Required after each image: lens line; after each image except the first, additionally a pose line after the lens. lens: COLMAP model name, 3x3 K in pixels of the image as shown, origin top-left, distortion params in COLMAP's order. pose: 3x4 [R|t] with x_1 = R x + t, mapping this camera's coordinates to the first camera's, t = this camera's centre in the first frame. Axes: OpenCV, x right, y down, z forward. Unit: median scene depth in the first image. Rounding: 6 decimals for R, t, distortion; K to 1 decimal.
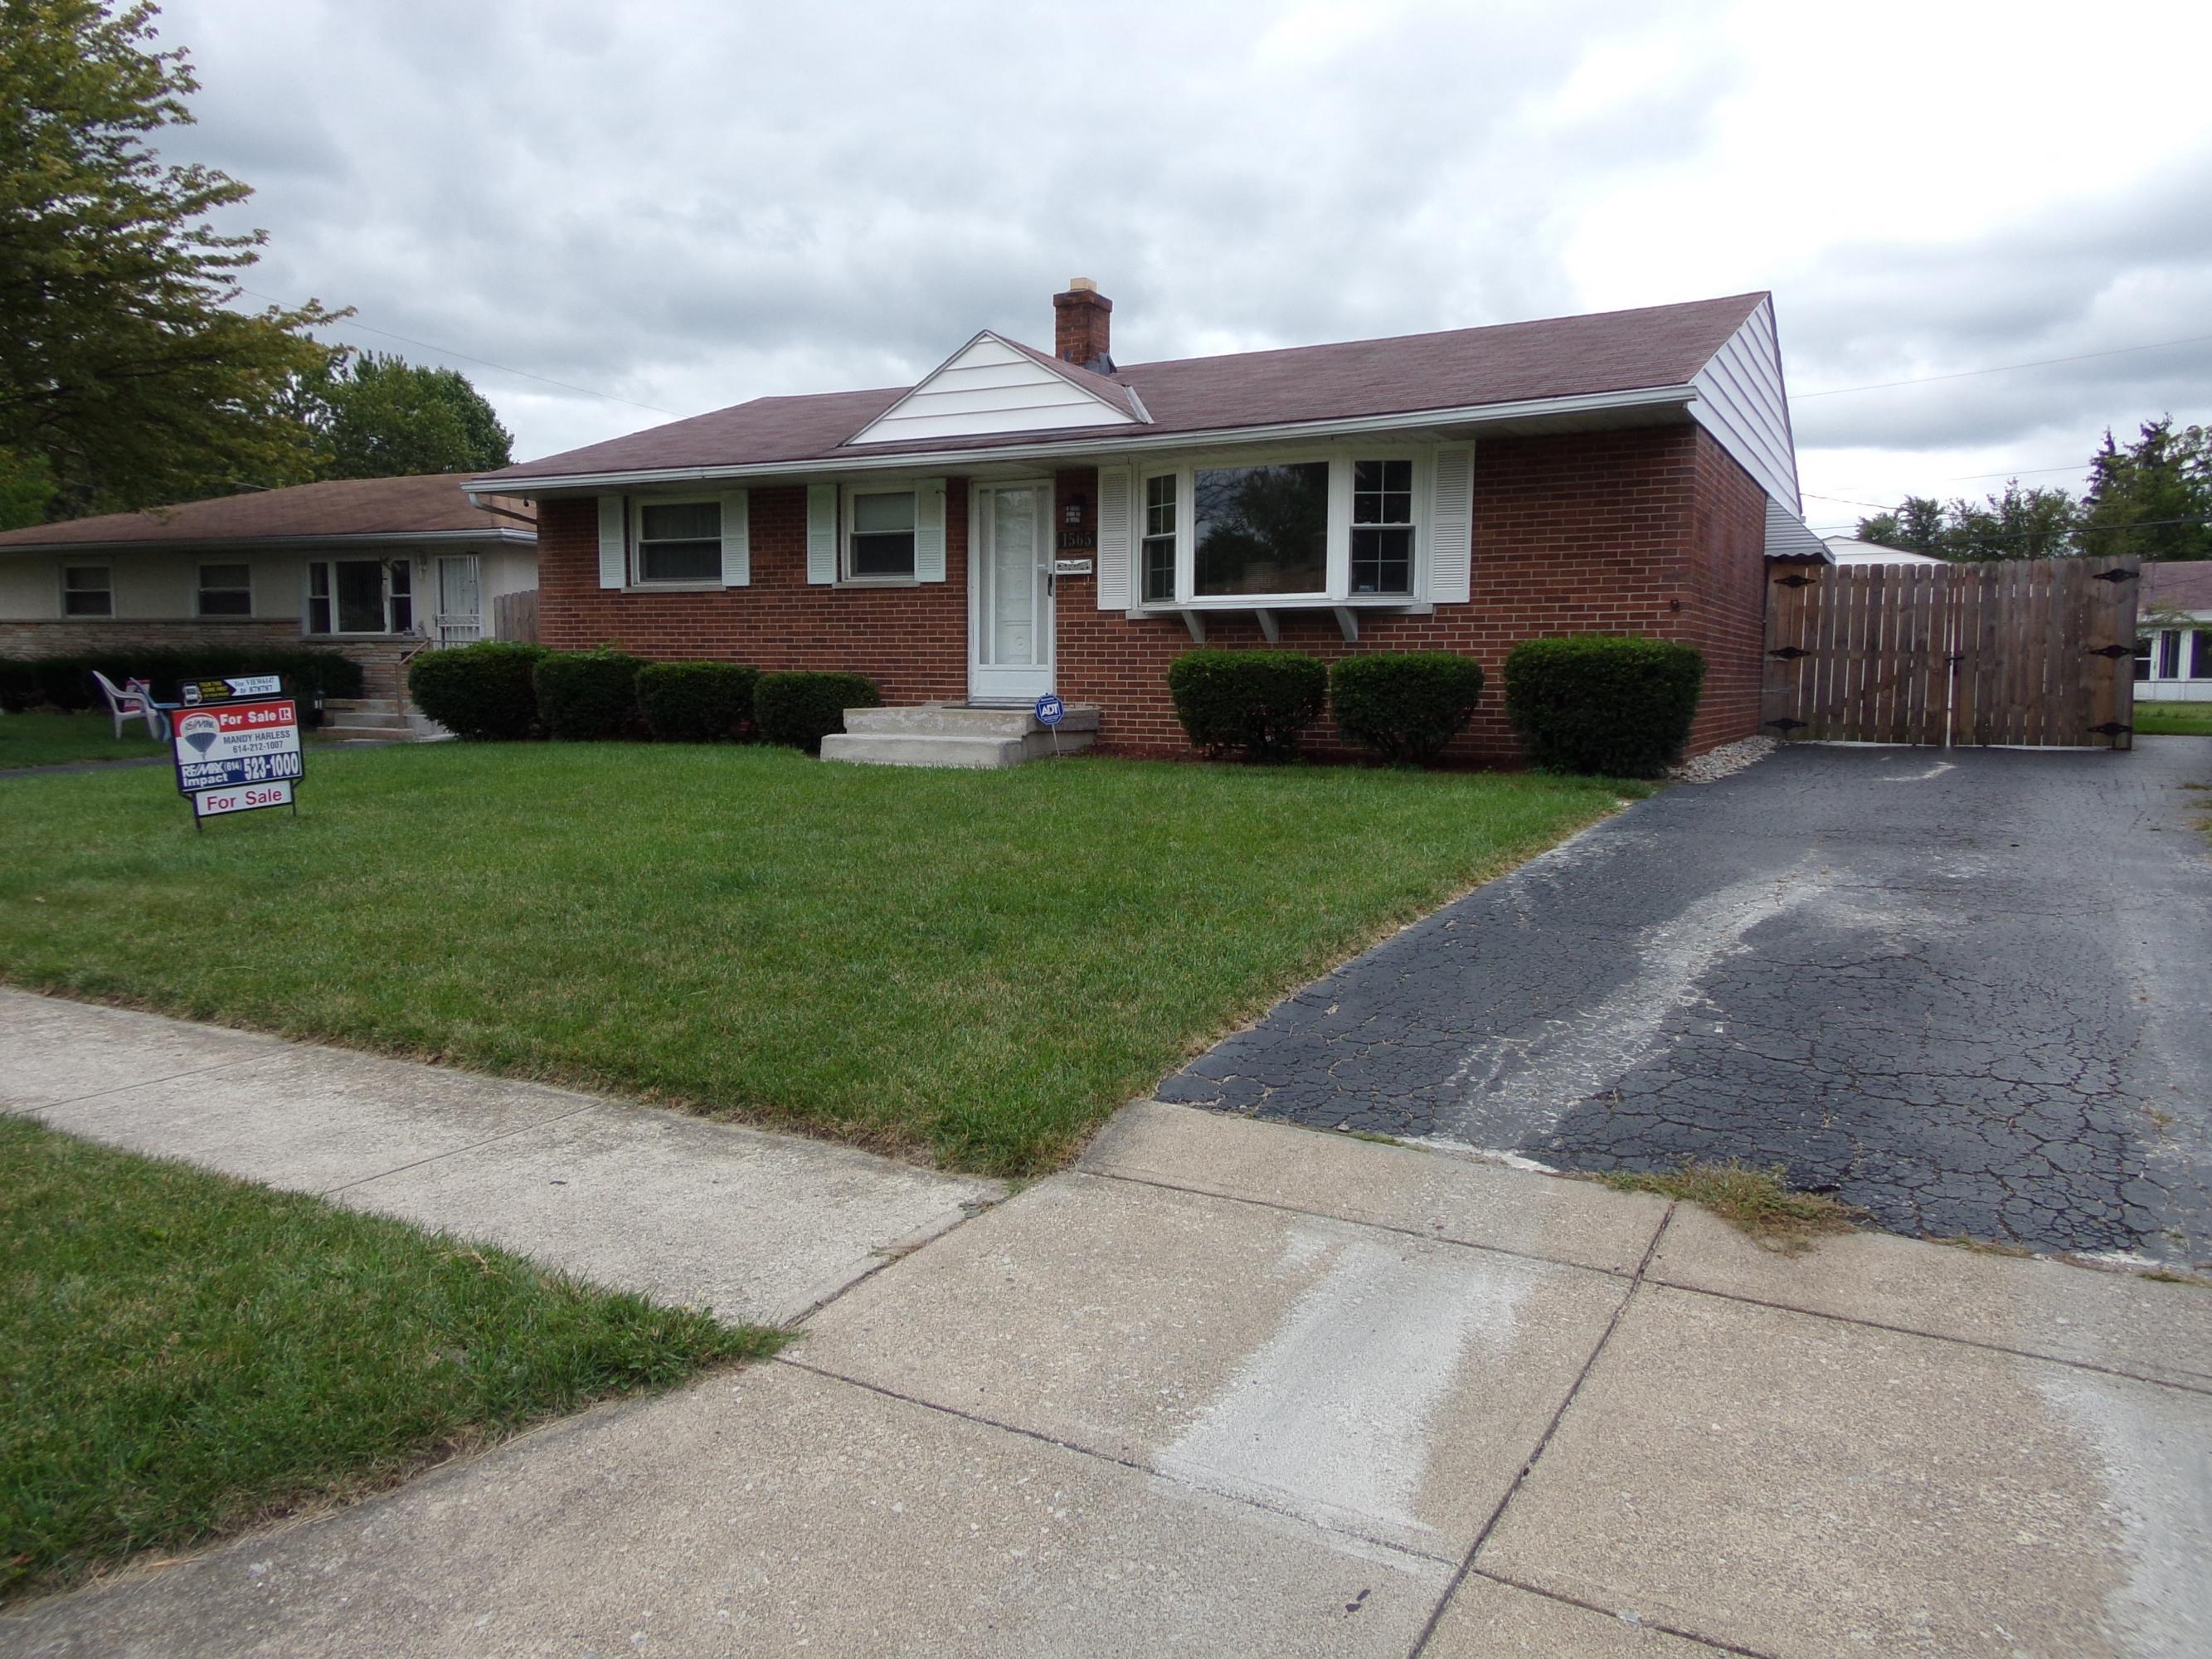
lens RADIAL K [[1541.8, 0, 1079.1], [0, 1541.8, 805.3], [0, 0, 1]] dist [0.090671, -0.106082]
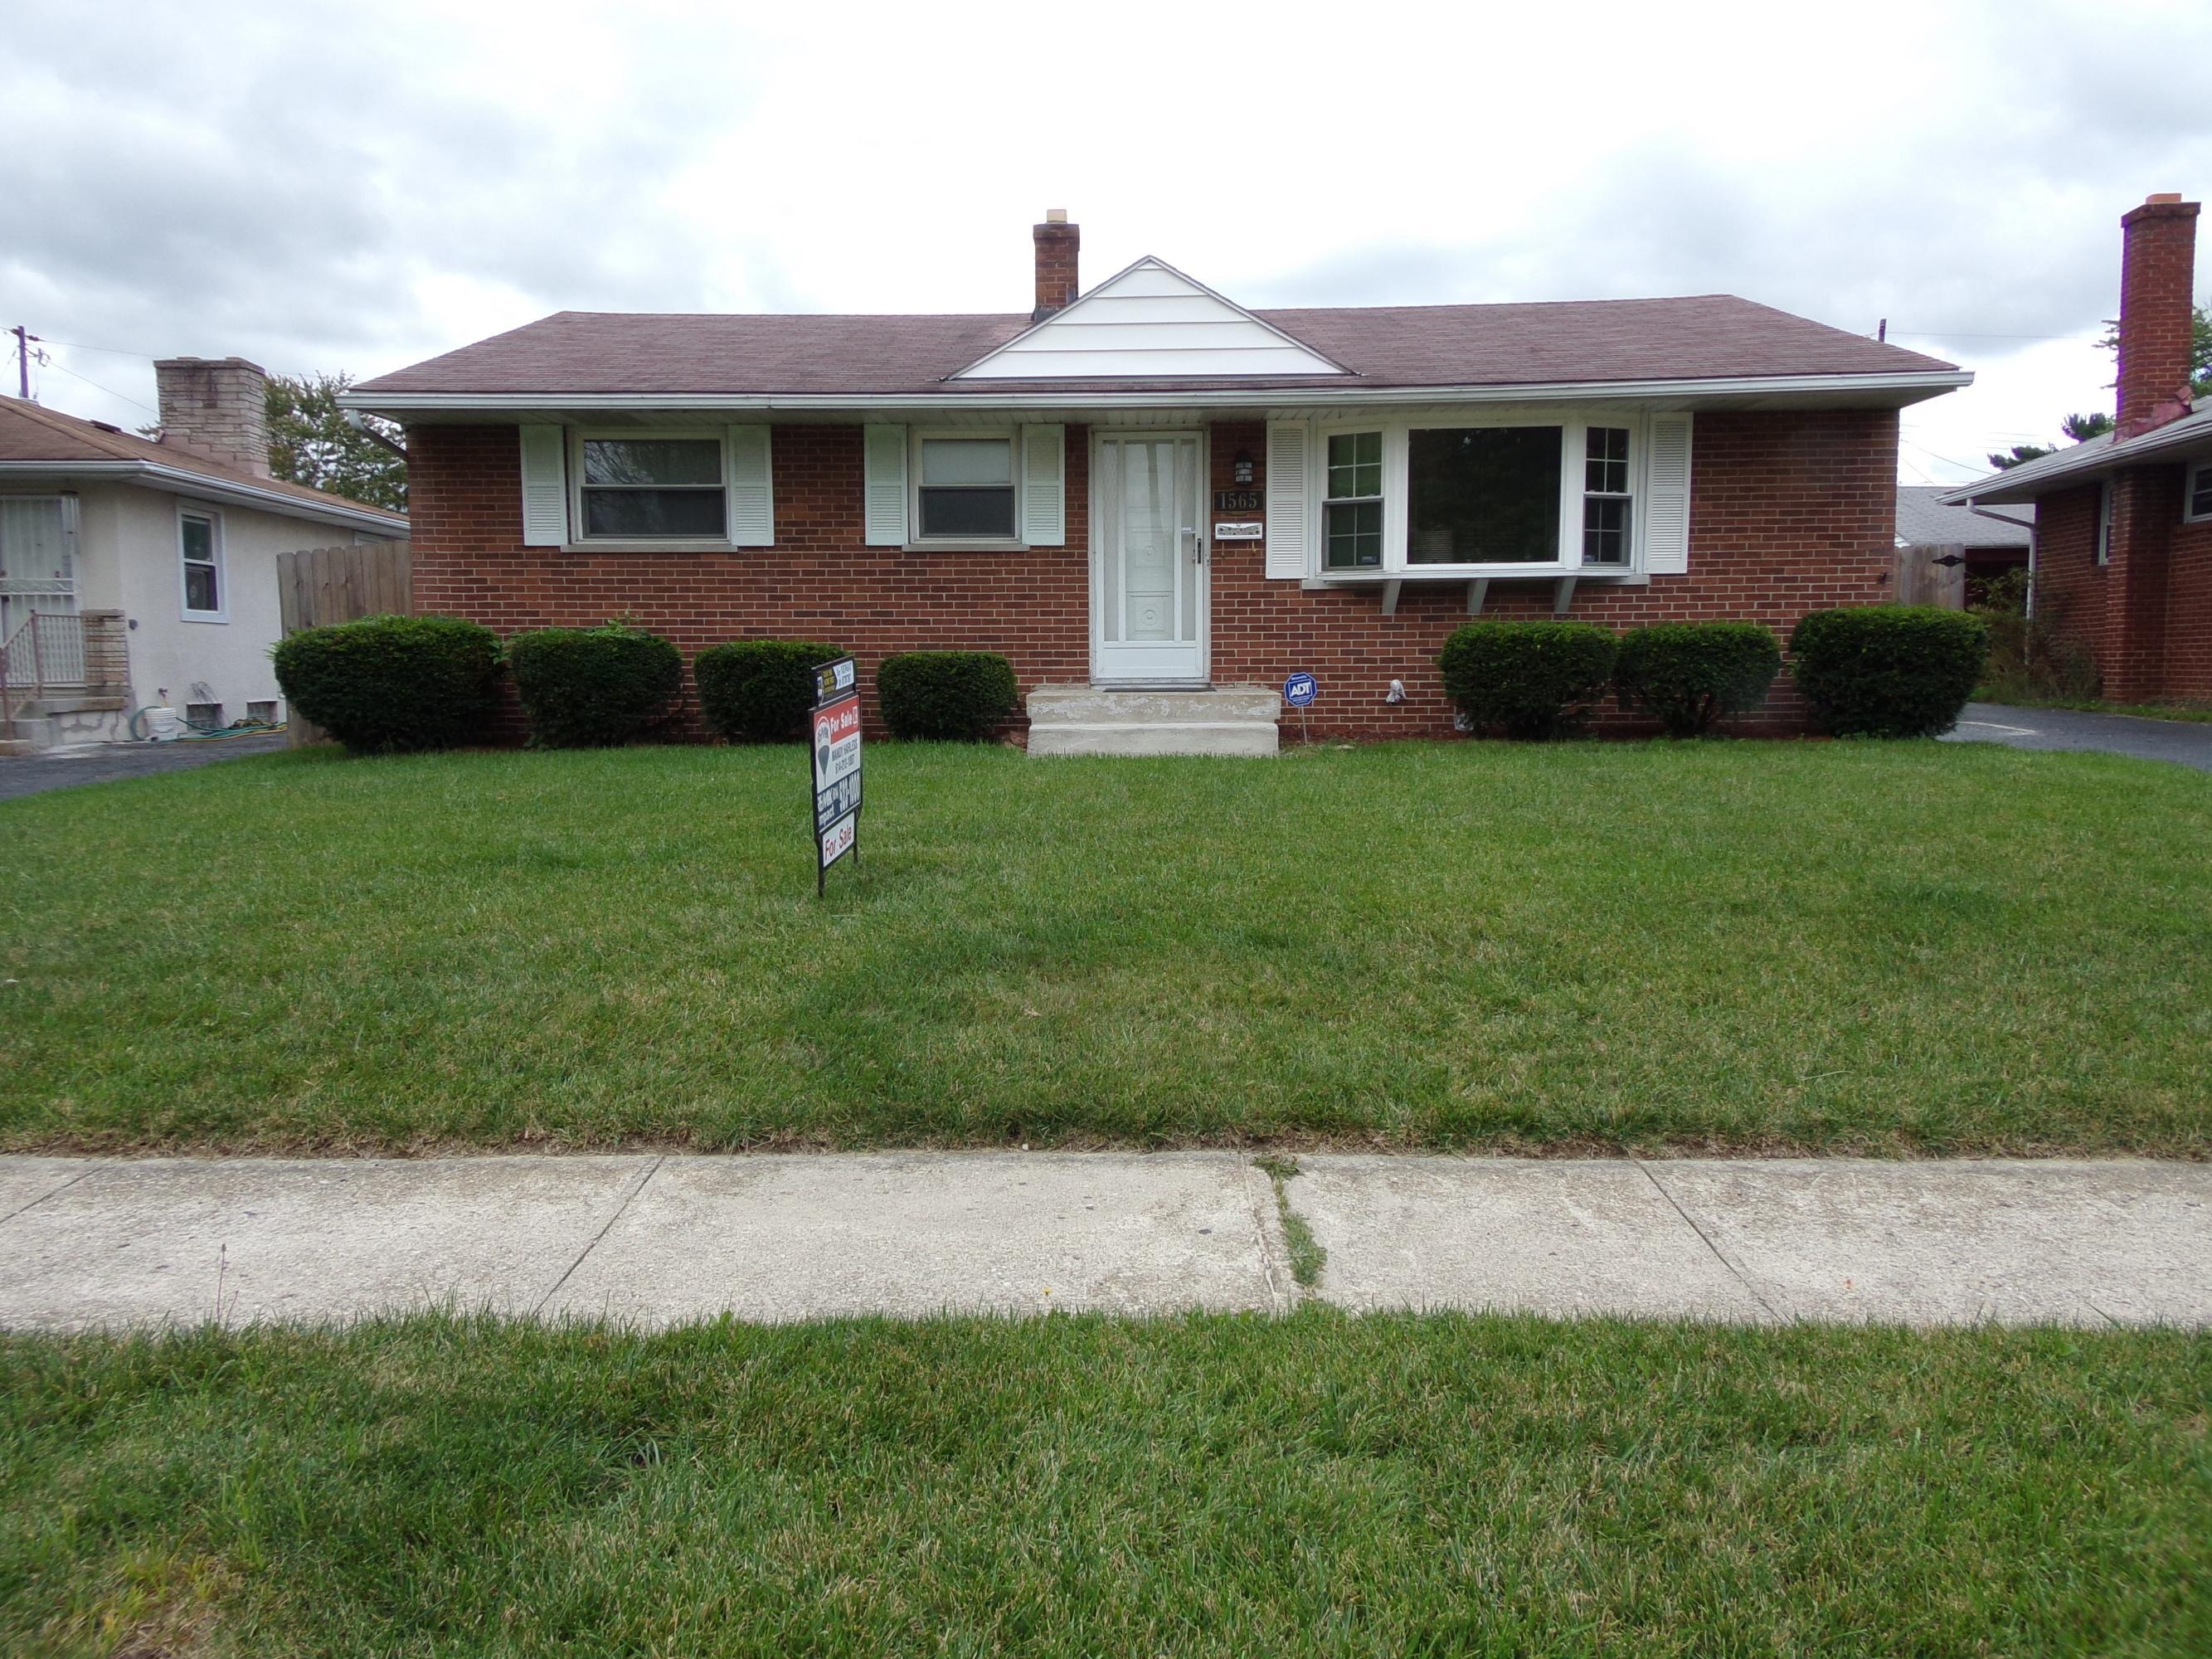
lens RADIAL K [[1589.5, 0, 1025.9], [0, 1589.5, 827.0], [0, 0, 1]] dist [0.100543, -0.123529]
pose [[0.888887, -0.058189, 0.454415, -0.577913], [0.050039, 0.998298, 0.029954, -0.017513], [-0.455385, -0.003887, 0.890286, 0.242643]]
